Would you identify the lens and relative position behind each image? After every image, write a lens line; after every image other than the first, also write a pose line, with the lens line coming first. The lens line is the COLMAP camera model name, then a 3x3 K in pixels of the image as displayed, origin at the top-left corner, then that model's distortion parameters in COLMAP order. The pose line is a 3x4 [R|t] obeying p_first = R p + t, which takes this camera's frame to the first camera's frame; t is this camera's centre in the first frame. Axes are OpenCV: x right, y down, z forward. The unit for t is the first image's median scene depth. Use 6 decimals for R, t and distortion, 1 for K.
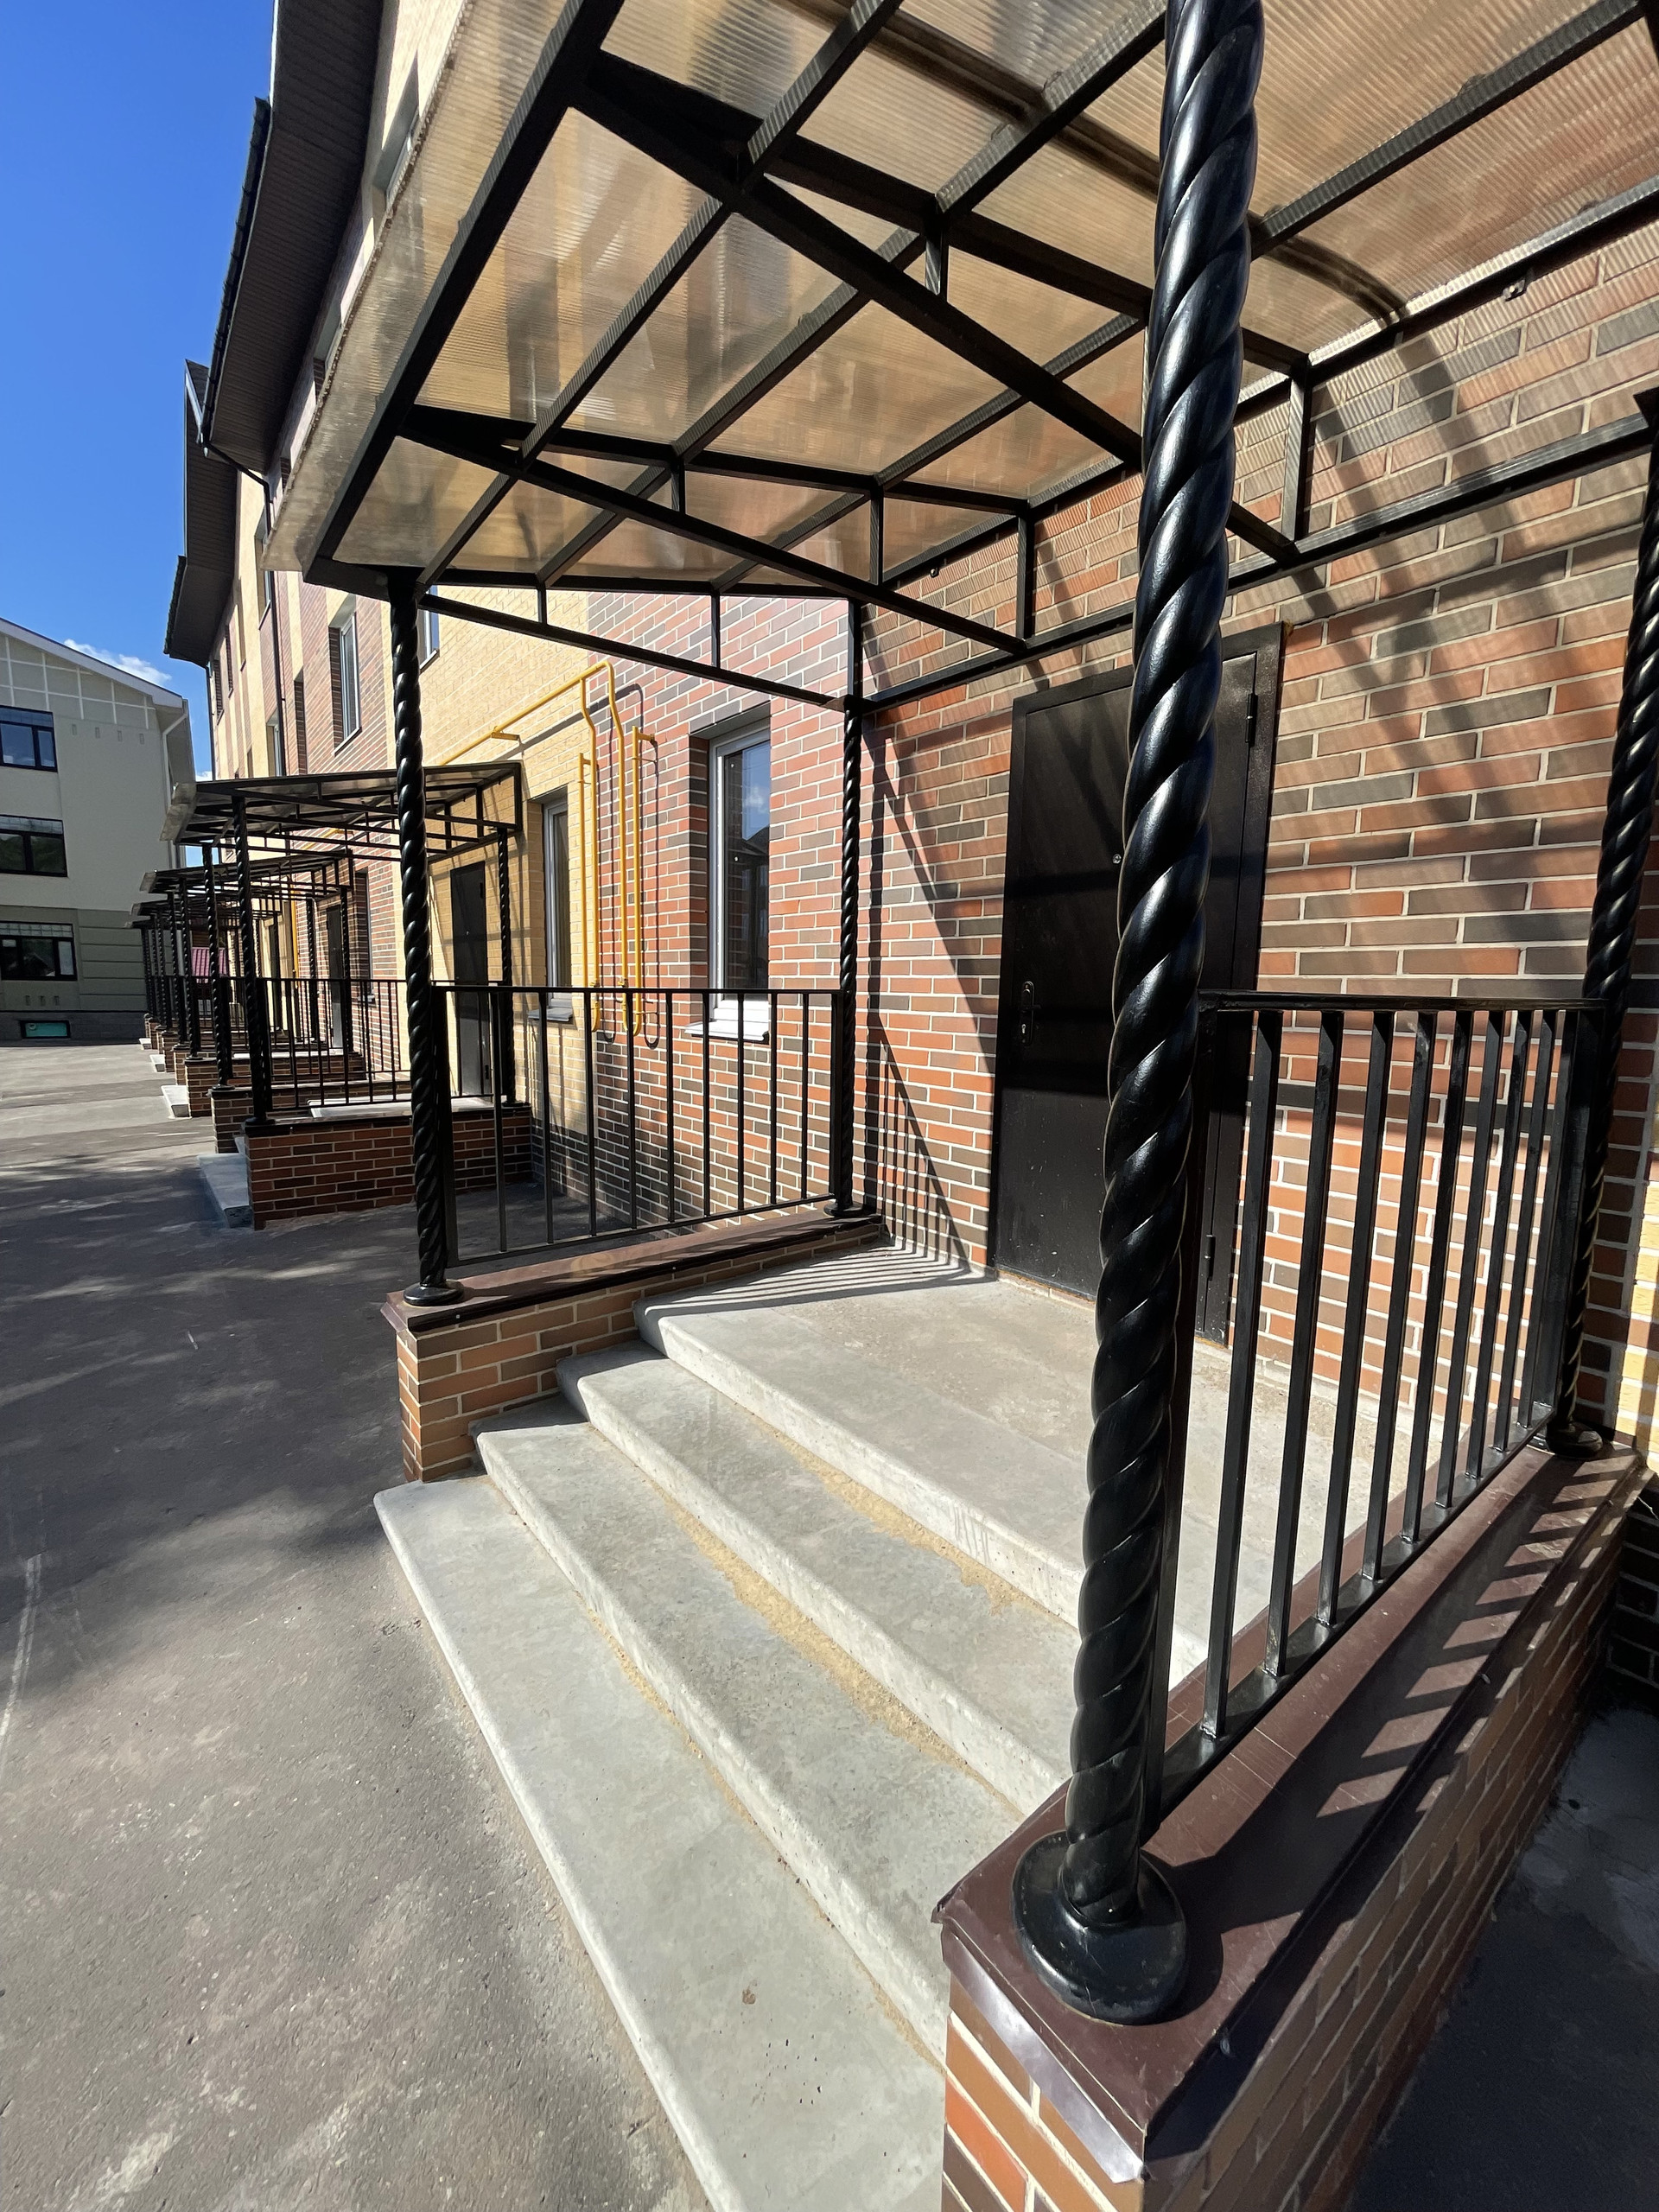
lens RADIAL K [[891.6, 0, 820.1], [0, 891.6, 1097.0], [0, 0, 1]] dist [0.000411, -0.000564]
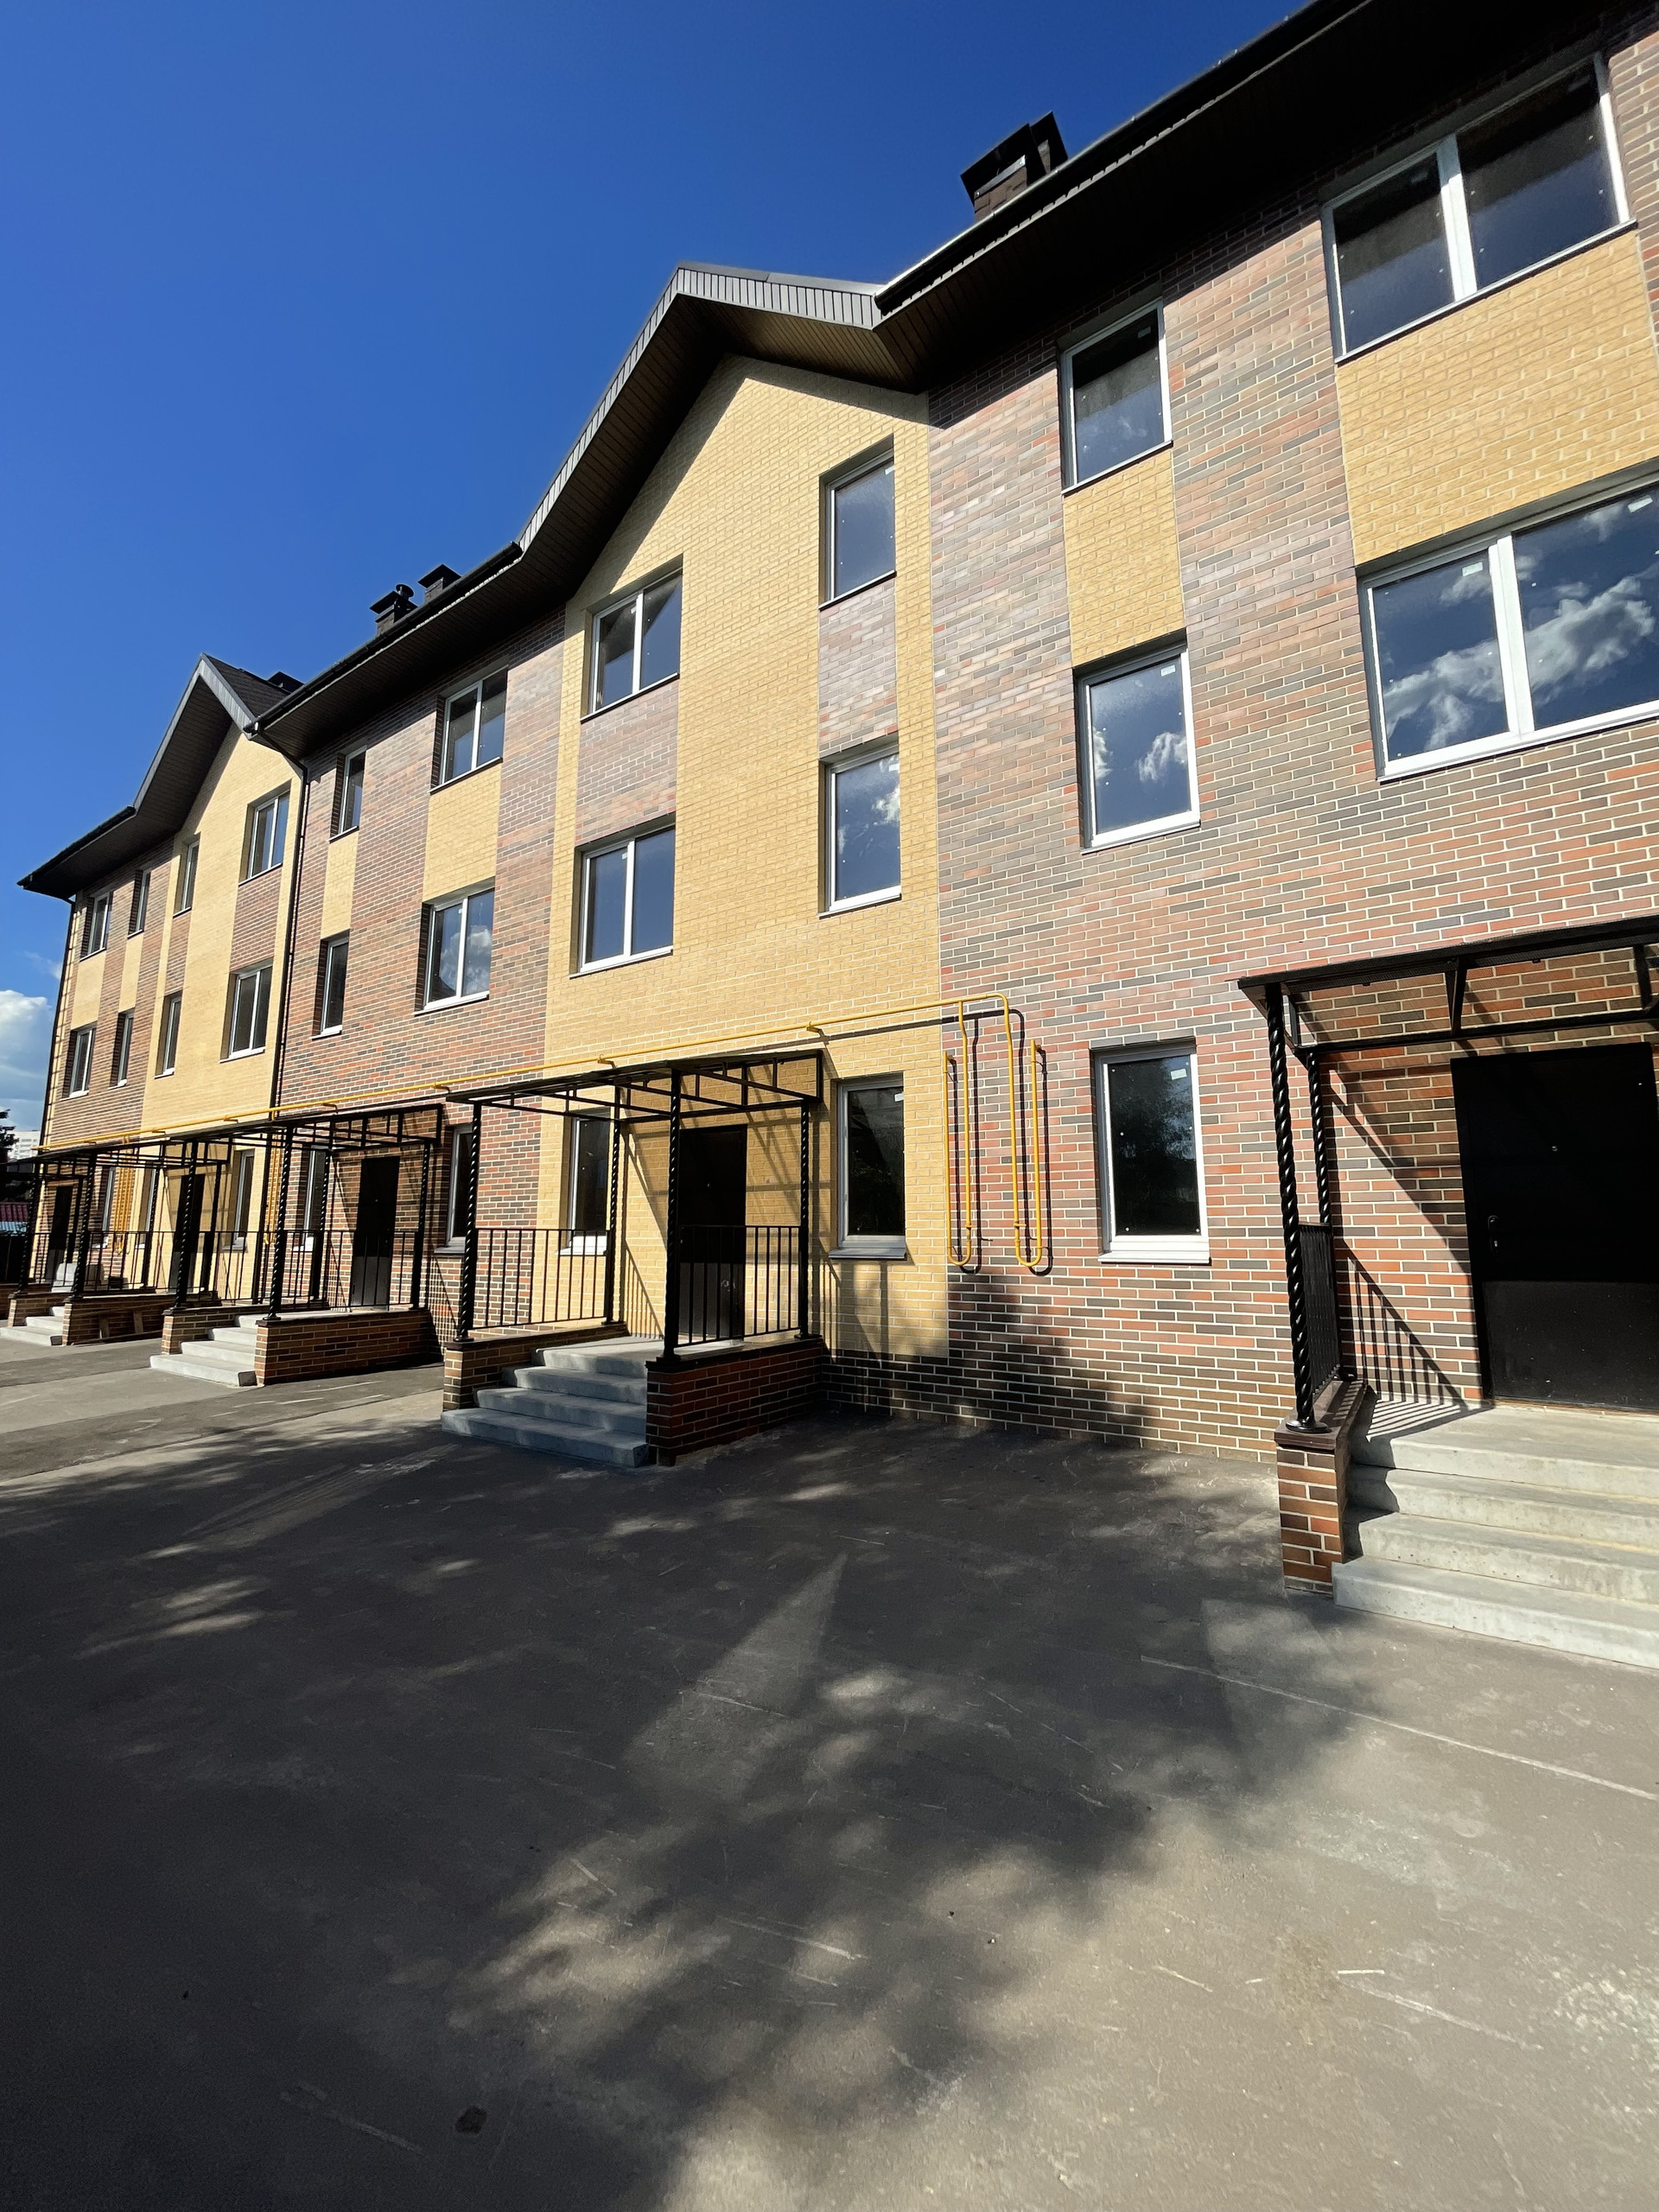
lens RADIAL K [[891.6, 0, 820.1], [0, 891.6, 1097.0], [0, 0, 1]] dist [0.000411, -0.000564]
pose [[0.954374, 0.030743, 0.297027, -1.310714], [0.052116, 0.962272, -0.267051, 0.034739], [-0.294031, 0.270347, 0.916765, -0.212911]]
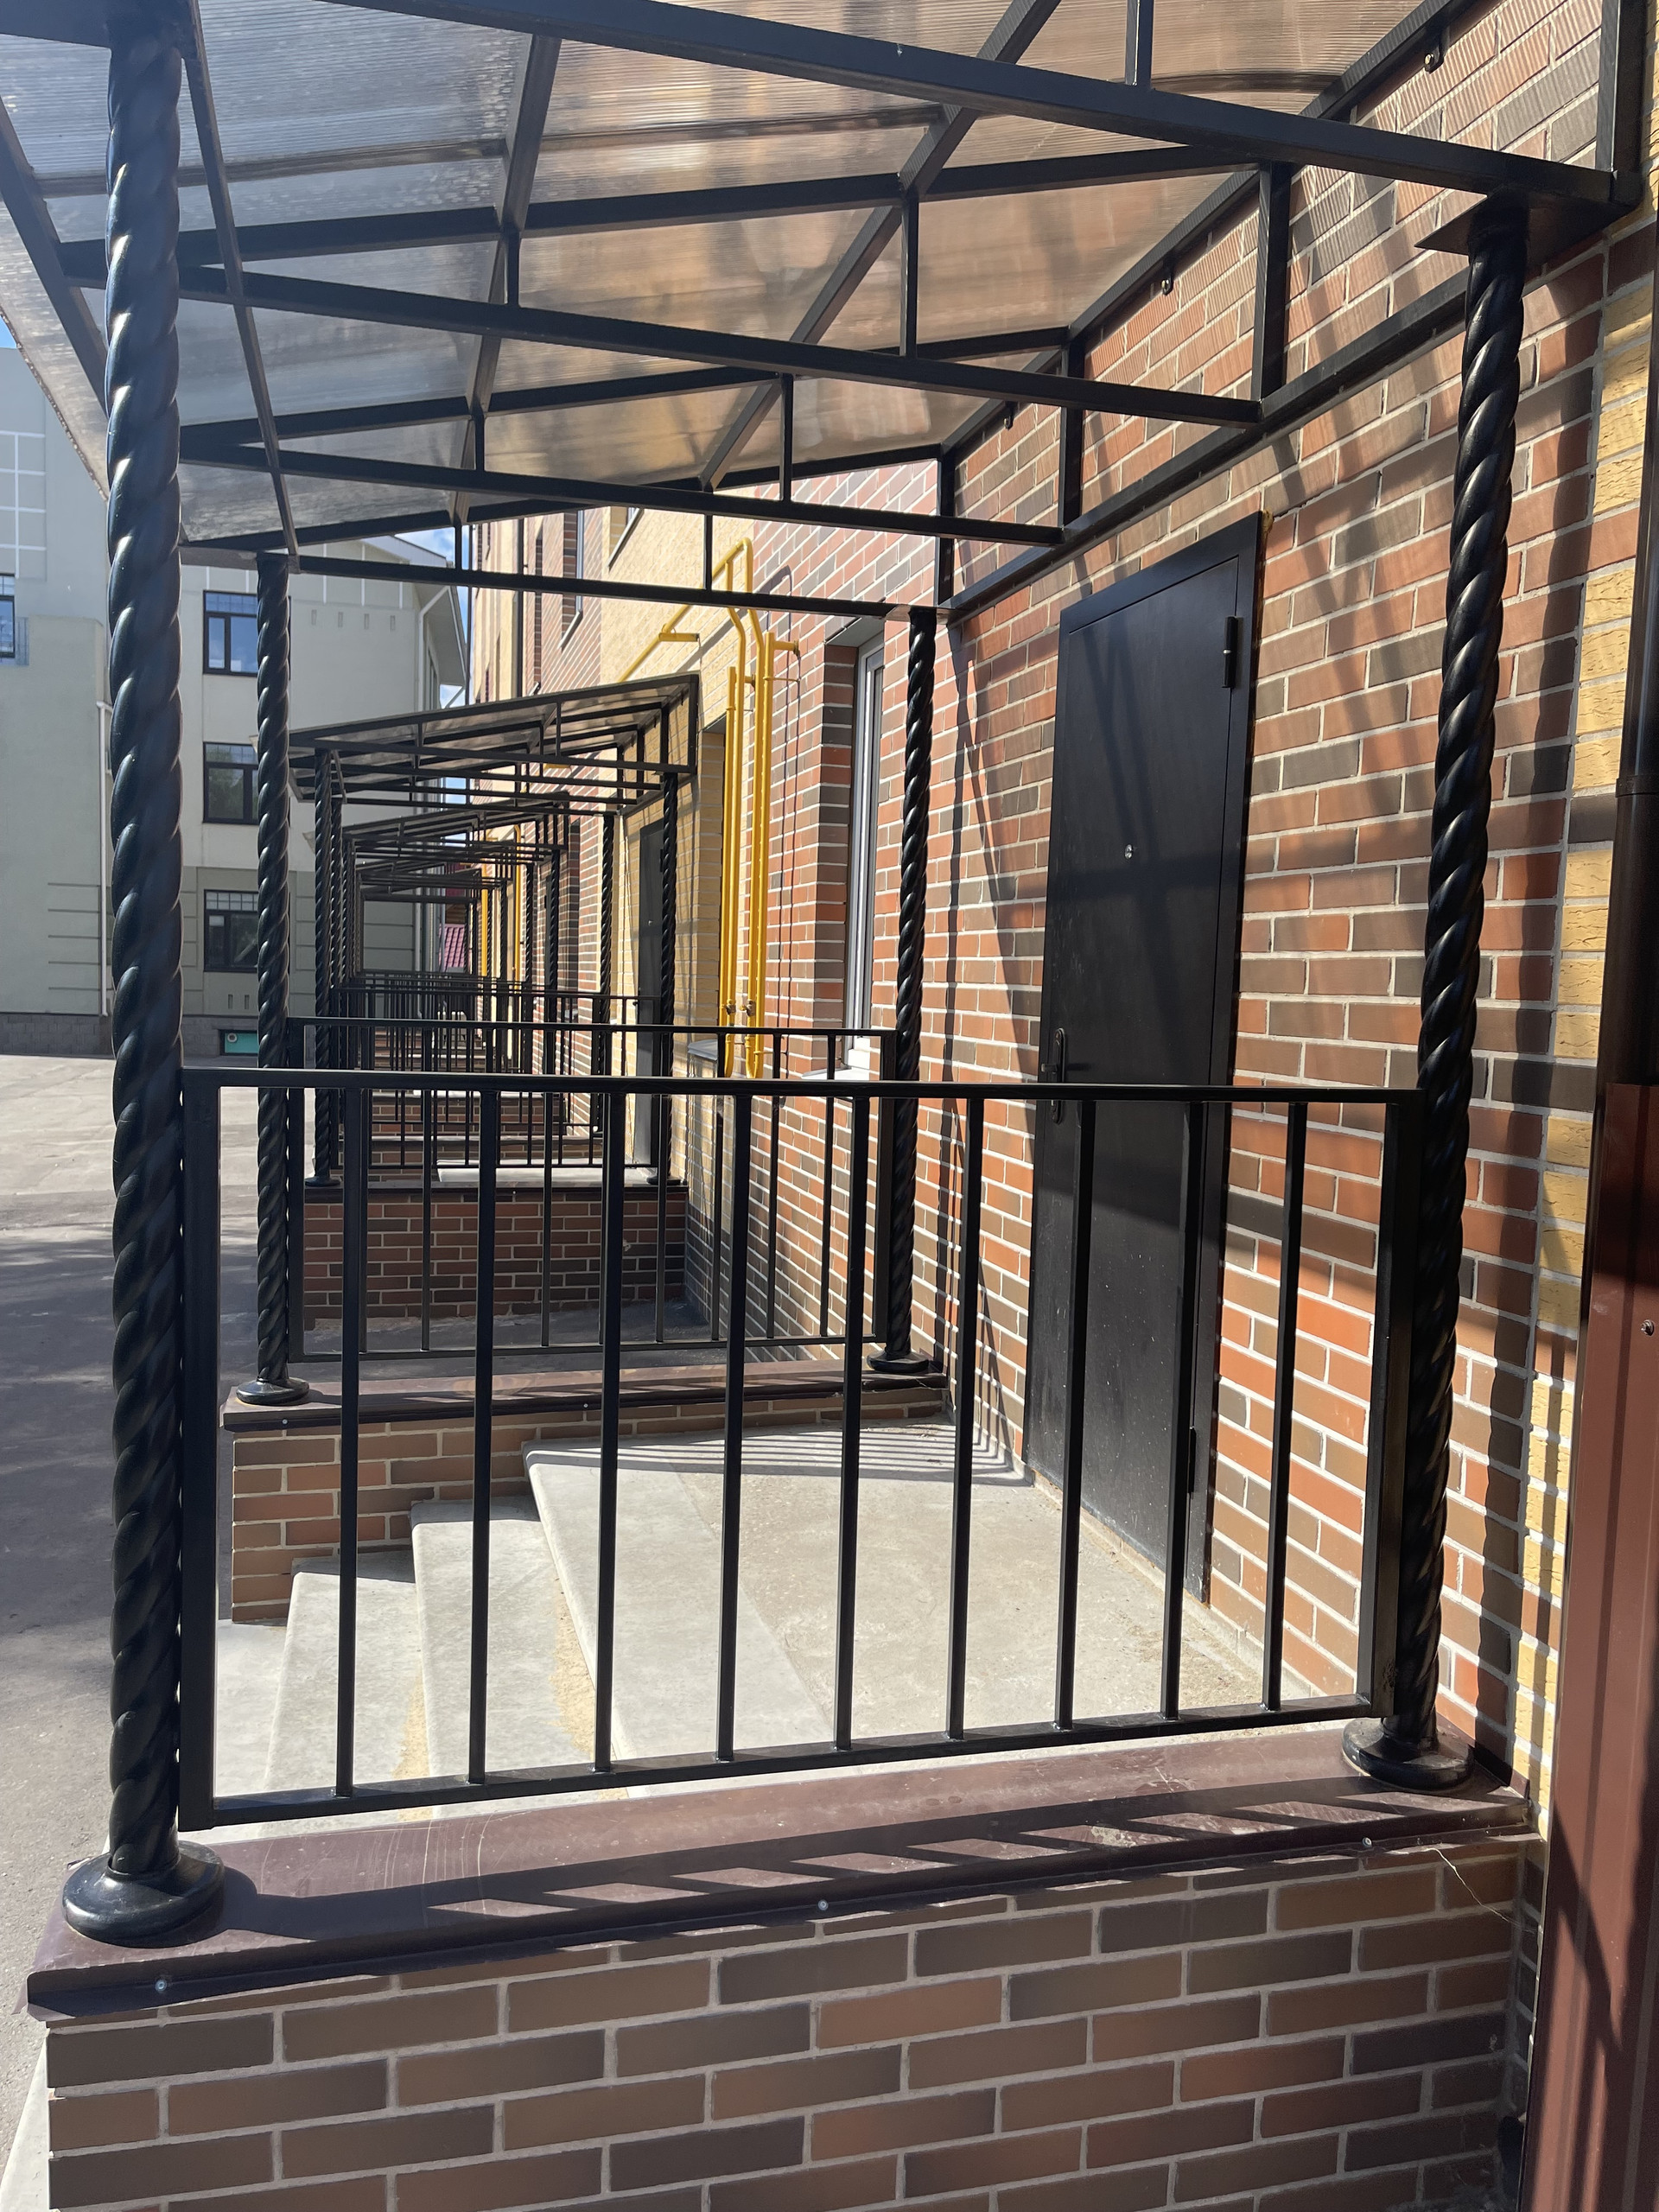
lens RADIAL K [[1661.8, 0, 825.3], [0, 1661.8, 1103.0], [0, 0, 1]] dist [0.086414, -0.112759]
pose [[0.917350, 0.044324, -0.395607, 0.491681], [-0.067540, 0.996704, -0.044943, -0.005685], [0.392311, 0.067948, 0.917319, -0.176653]]
